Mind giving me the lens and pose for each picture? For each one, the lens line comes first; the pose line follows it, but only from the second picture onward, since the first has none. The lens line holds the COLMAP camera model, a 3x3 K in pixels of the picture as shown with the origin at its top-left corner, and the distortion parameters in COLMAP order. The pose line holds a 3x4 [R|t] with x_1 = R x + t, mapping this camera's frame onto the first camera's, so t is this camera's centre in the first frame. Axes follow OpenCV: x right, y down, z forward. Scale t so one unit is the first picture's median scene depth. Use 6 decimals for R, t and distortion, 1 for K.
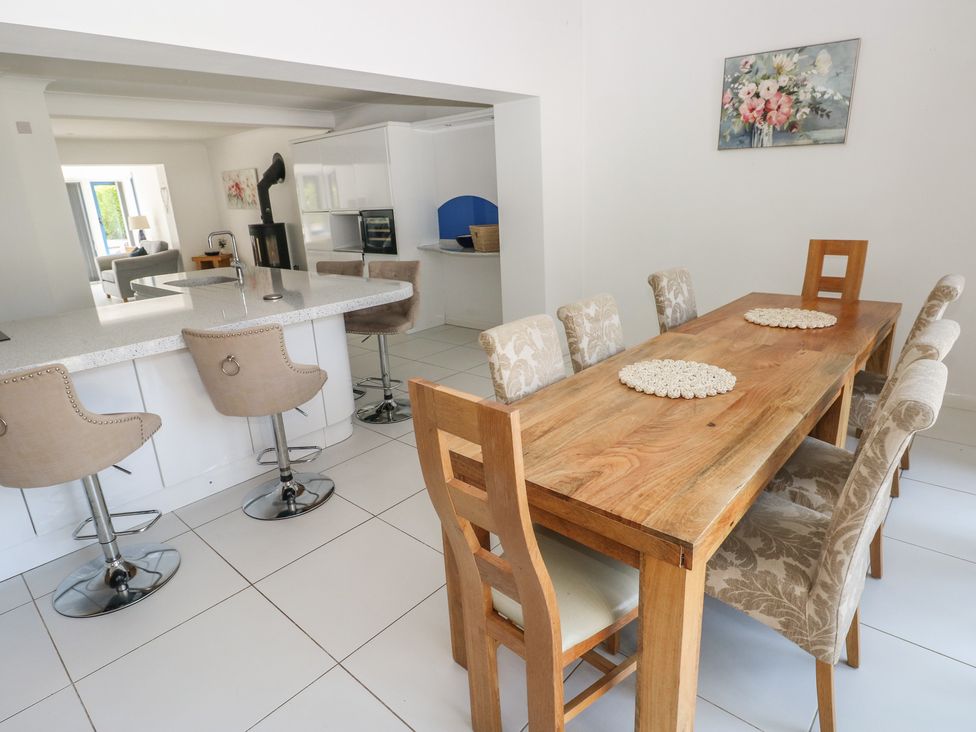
lens RADIAL K [[545.8, 0, 484.9], [0, 545.8, 361.2], [0, 0, 1]] dist [0.001364, -0.007417]
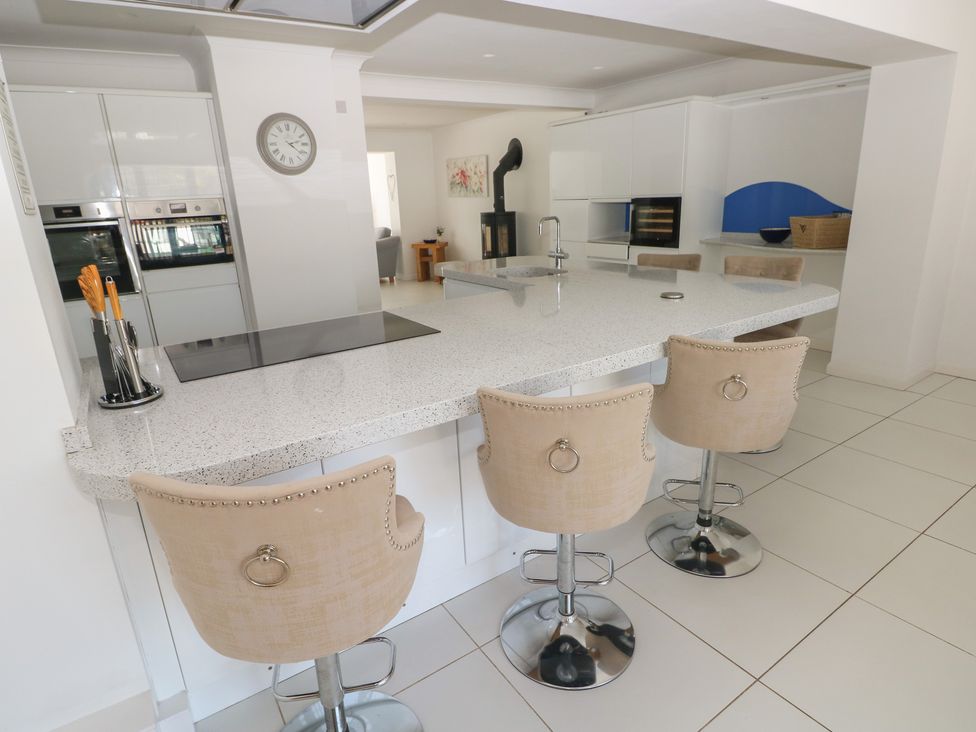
lens RADIAL K [[545.8, 0, 489.0], [0, 545.8, 363.7], [0, 0, 1]] dist [0.001364, -0.007417]
pose [[0.971506, 0.078367, -0.223686, -0.181744], [-0.074985, 0.996906, 0.023589, -0.004939], [0.224843, -0.006144, 0.974376, 0.050145]]
